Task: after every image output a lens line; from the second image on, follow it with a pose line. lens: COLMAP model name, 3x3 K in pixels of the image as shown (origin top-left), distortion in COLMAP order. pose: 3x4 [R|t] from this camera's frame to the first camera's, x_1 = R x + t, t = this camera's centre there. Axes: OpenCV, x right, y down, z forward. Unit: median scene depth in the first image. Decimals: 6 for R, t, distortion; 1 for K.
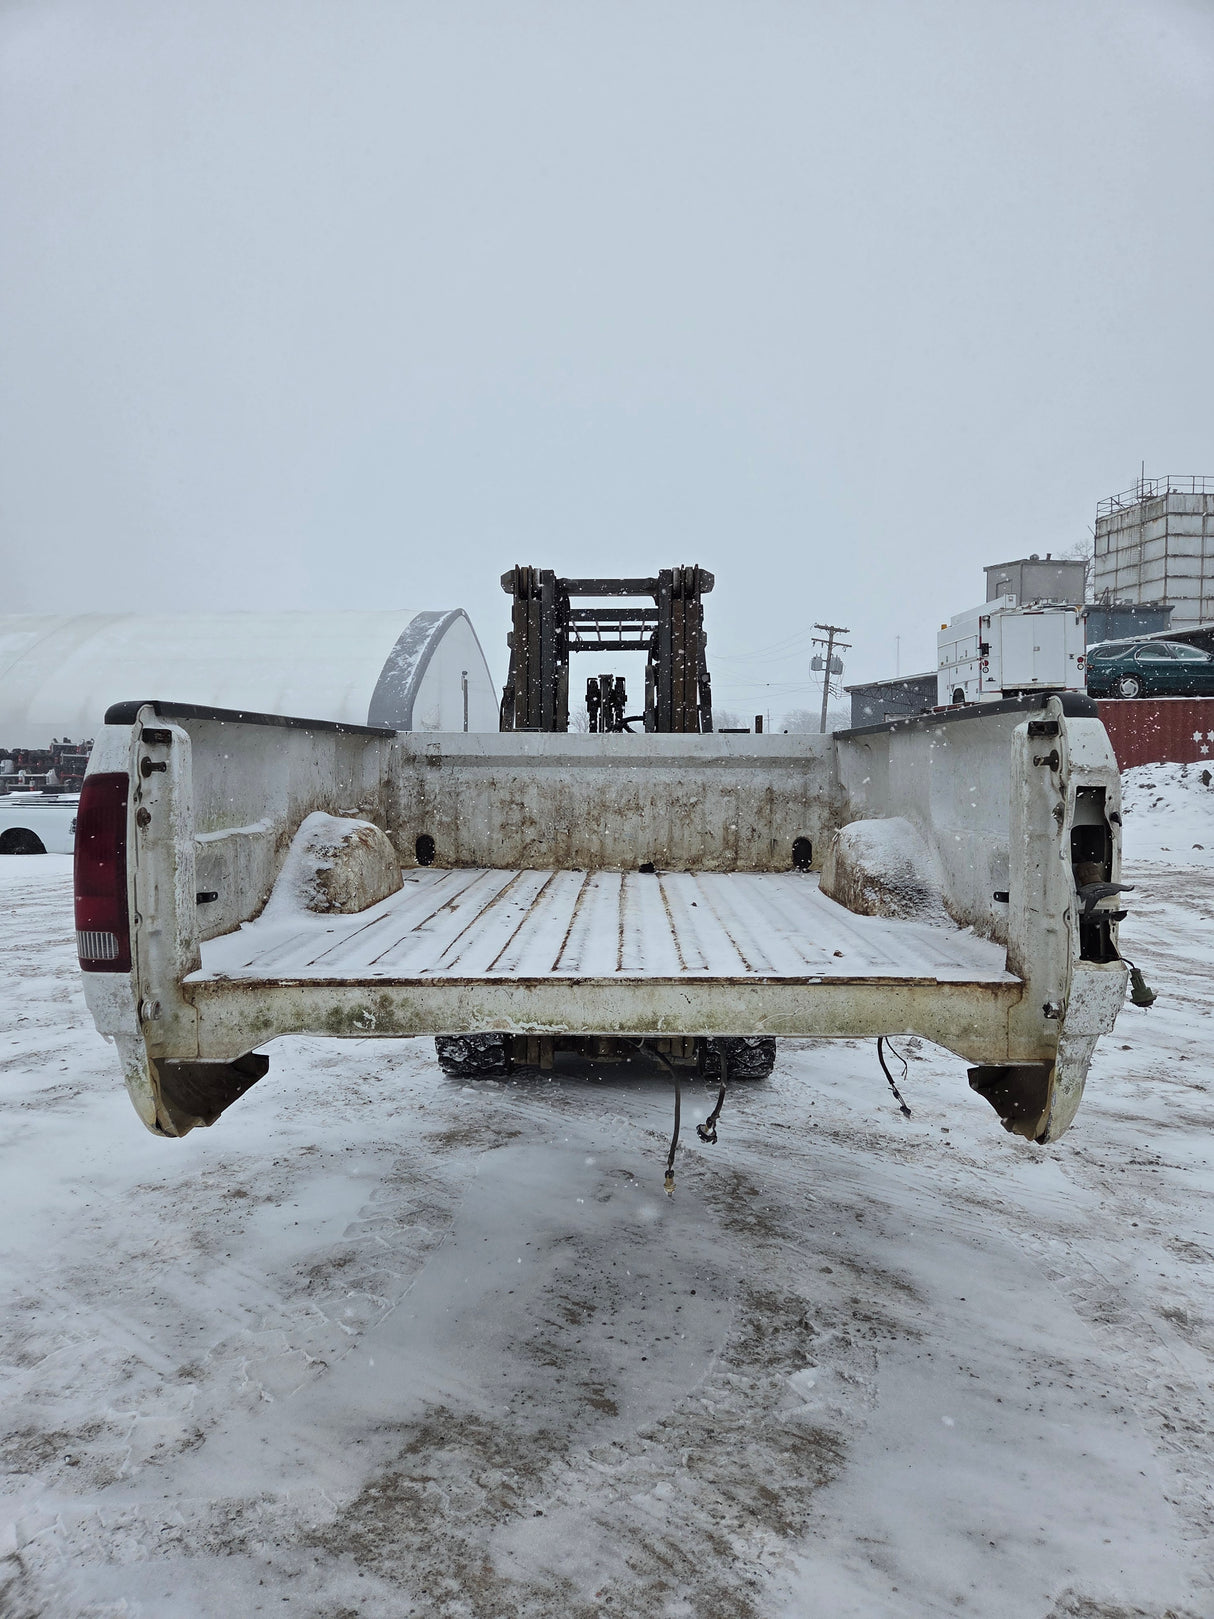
lens RADIAL K [[1080.6, 0, 597.0], [0, 1080.6, 800.5], [0, 0, 1]] dist [0.075660, -0.067368]
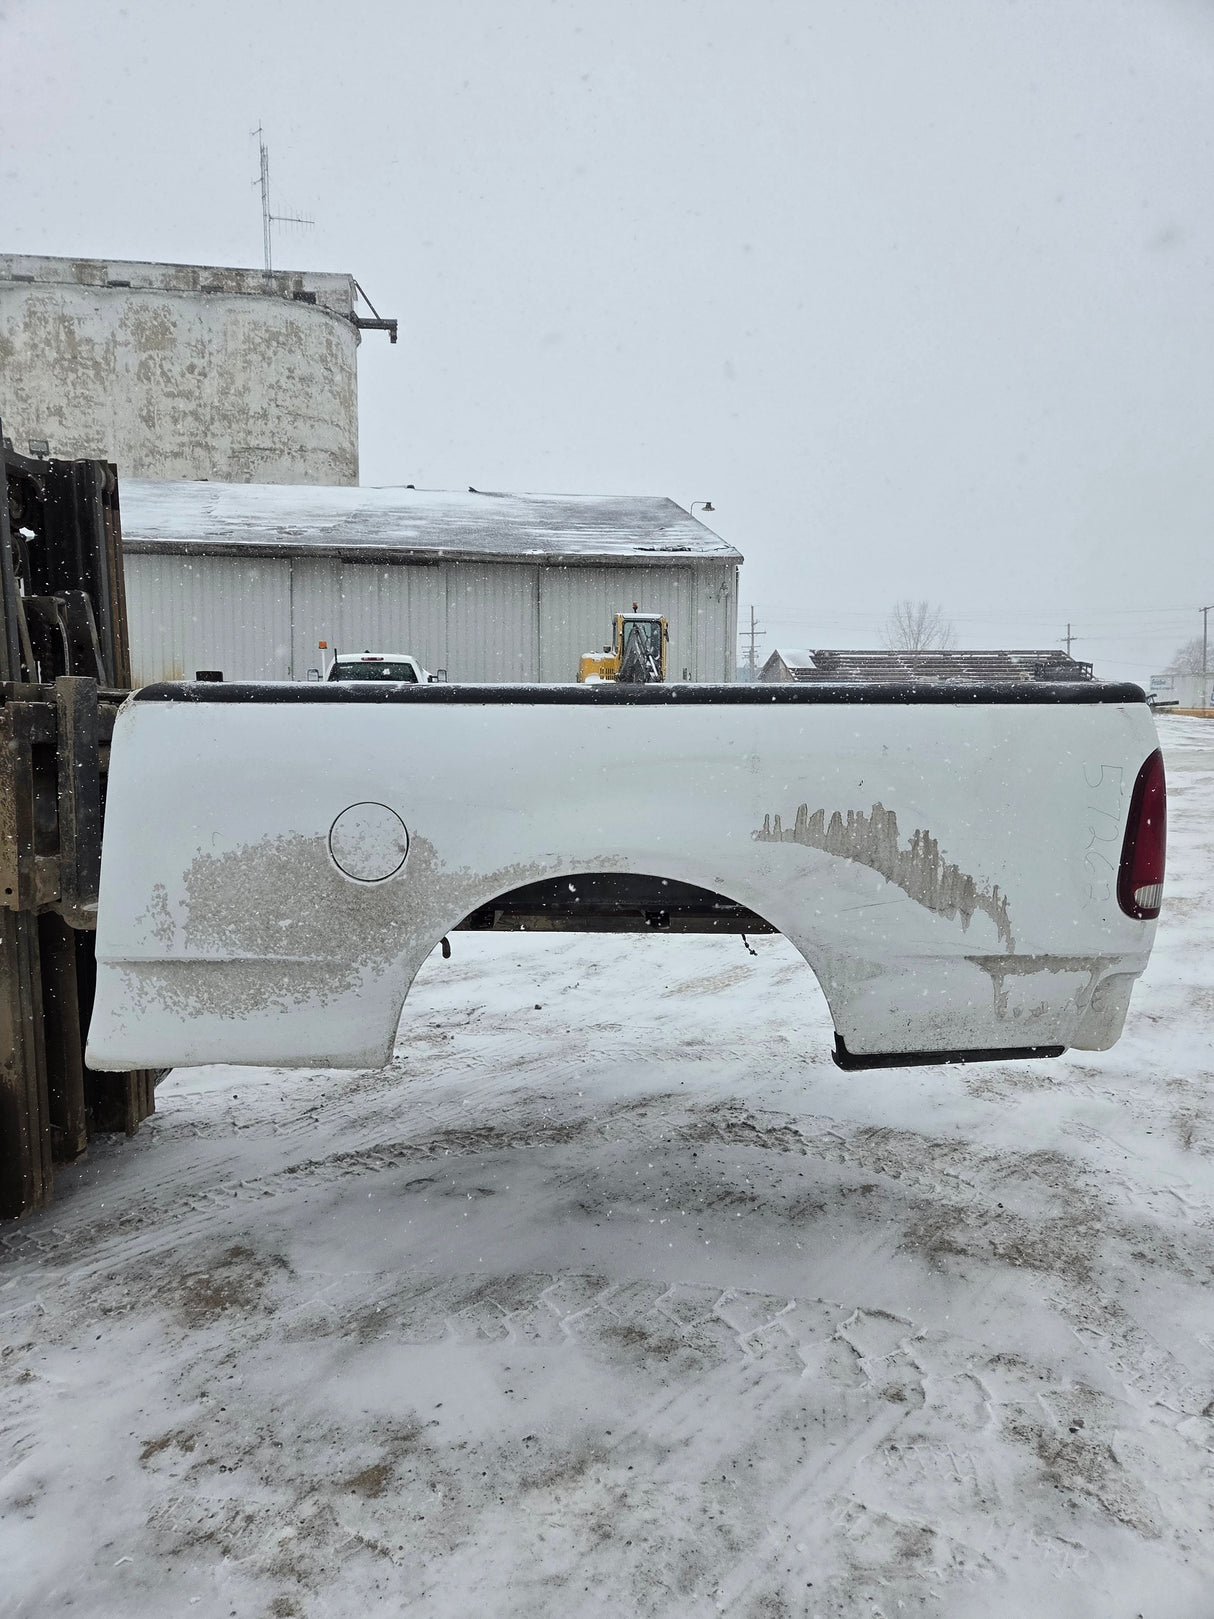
lens RADIAL K [[1080.6, 0, 587.4], [0, 1080.6, 792.3], [0, 0, 1]] dist [0.075660, -0.067368]
pose [[0.018332, -0.077465, 0.996827, -1.181977], [0.037086, 0.996361, 0.076747, -0.064418], [-0.999144, 0.035561, 0.021139, 1.144603]]
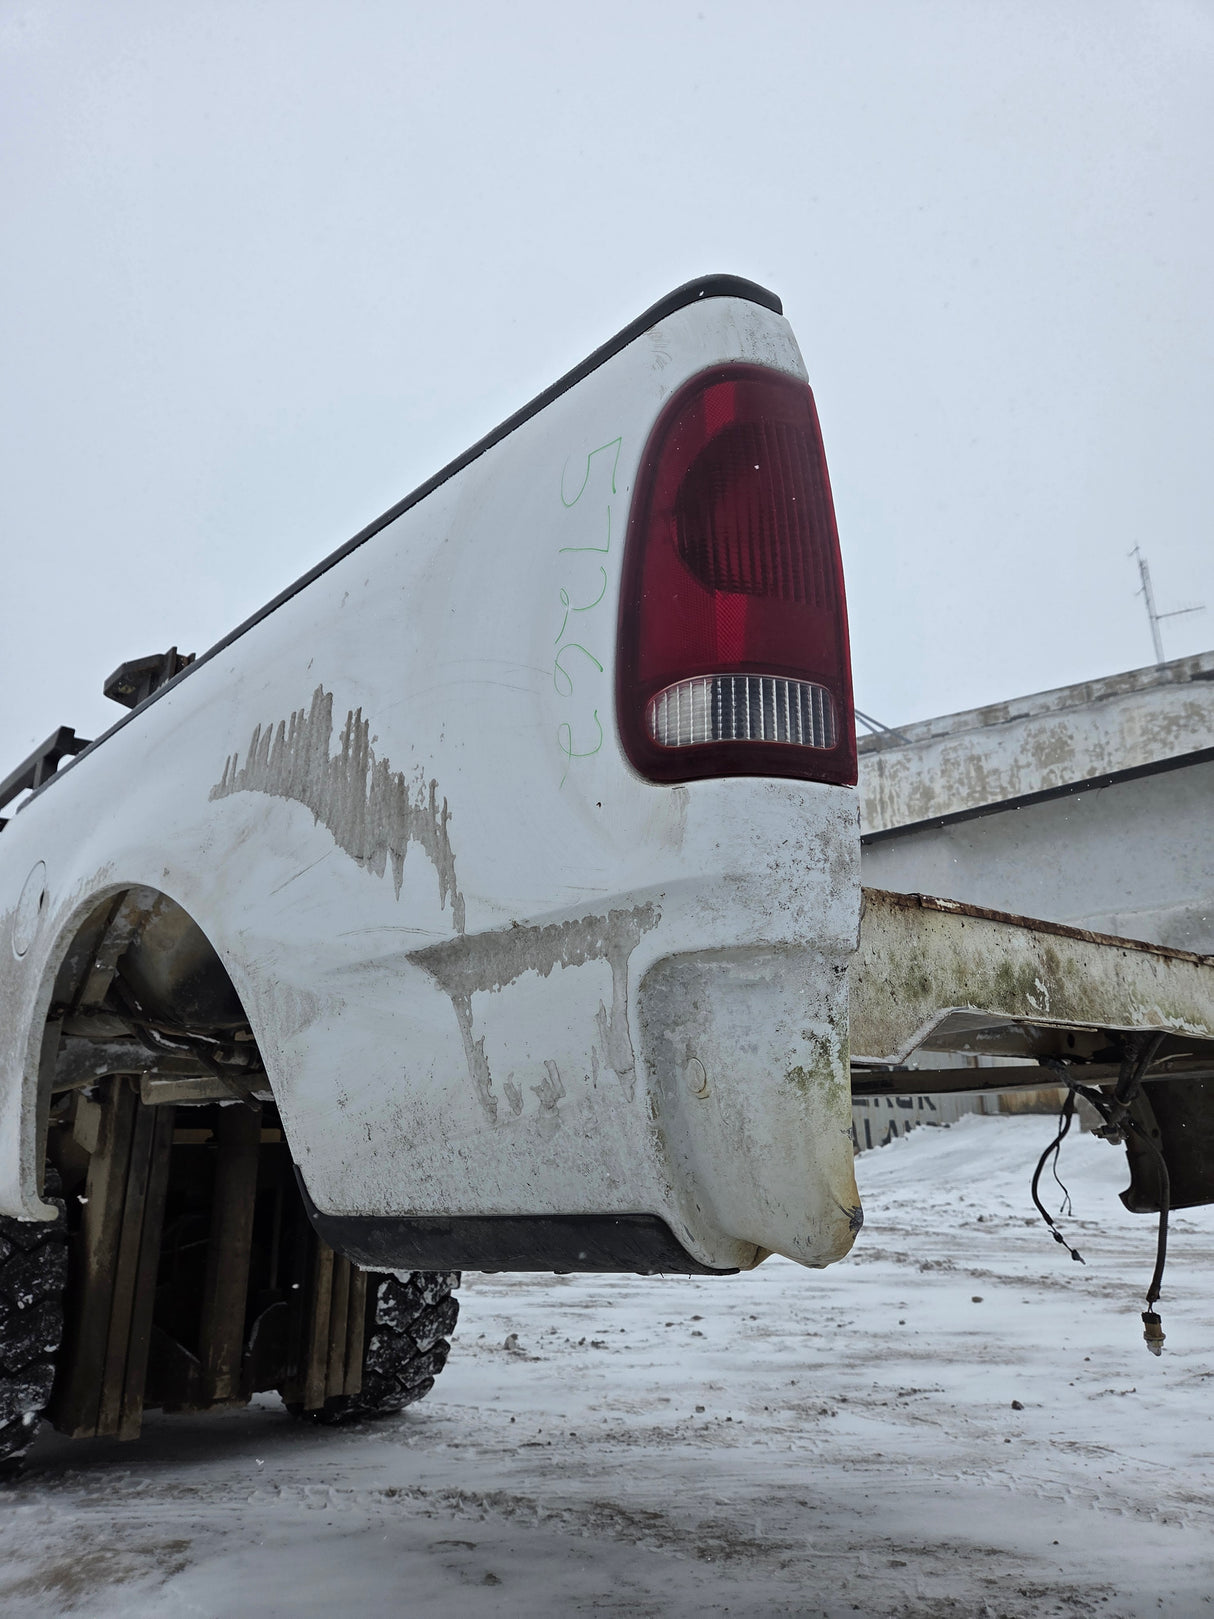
lens RADIAL K [[1080.6, 0, 604.8], [0, 1080.6, 779.3], [0, 0, 1]] dist [0.075660, -0.067368]
pose [[0.739442, 0.204751, 0.641329, -0.545905], [0.030057, 0.941638, -0.335282, 0.206646], [-0.672549, 0.267198, 0.690133, 0.559593]]
